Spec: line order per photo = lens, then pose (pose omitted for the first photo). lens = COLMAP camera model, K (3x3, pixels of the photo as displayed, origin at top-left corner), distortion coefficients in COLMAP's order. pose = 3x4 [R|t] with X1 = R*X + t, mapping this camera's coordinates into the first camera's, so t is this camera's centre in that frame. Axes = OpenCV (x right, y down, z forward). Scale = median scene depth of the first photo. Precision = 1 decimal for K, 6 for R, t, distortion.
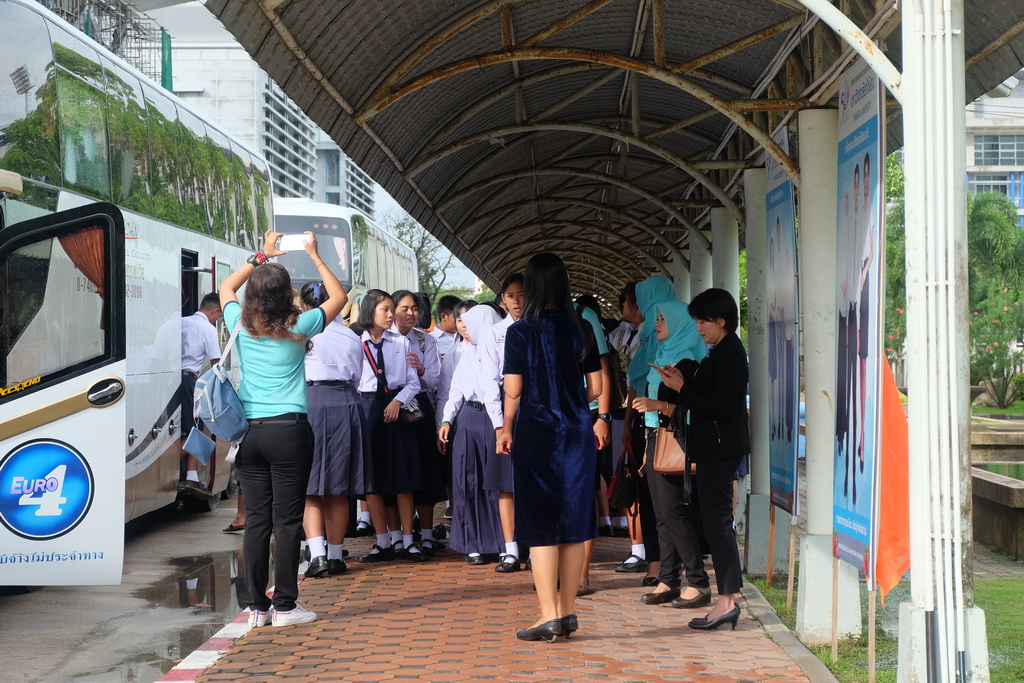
lens RADIAL K [[2201.3, 0, 514.4], [0, 2201.3, 337.7], [0, 0, 1]] dist [0.070989, 0.302137]
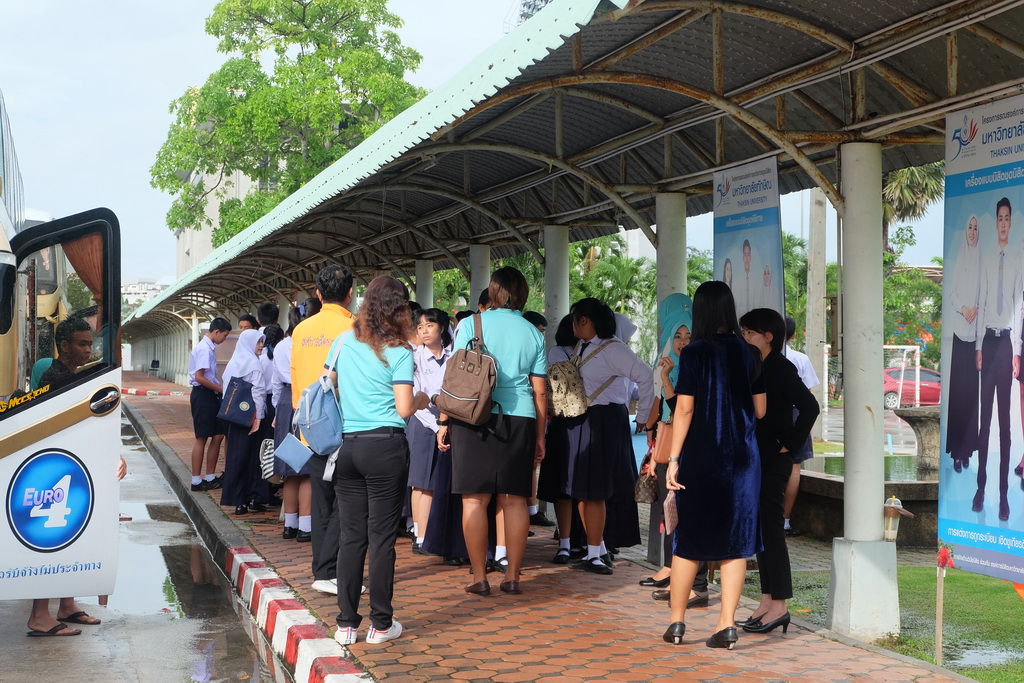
lens RADIAL K [[1877.6, 0, 510.3], [0, 1877.6, 342.4], [0, 0, 1]] dist [-0.032936, -0.002636]
pose [[0.966787, 0.011066, 0.255342, -0.229573], [-0.013063, 0.999896, 0.006124, -0.009087], [-0.255248, -0.009256, 0.966831, 0.147445]]
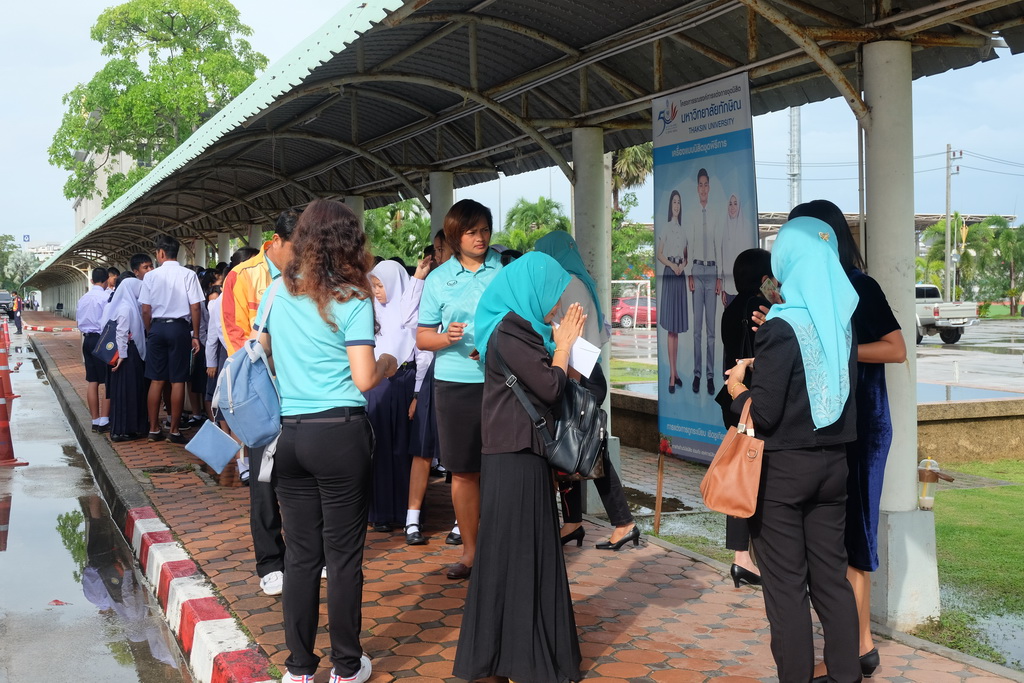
lens RADIAL K [[1311.4, 0, 513.3], [0, 1311.4, 333.7], [0, 0, 1]] dist [-0.011129, 0.012869]
pose [[0.920050, -0.023371, 0.391103, -0.192561], [0.006136, 0.998956, 0.045260, -0.008477], [-0.391753, -0.039241, 0.919233, 0.502812]]
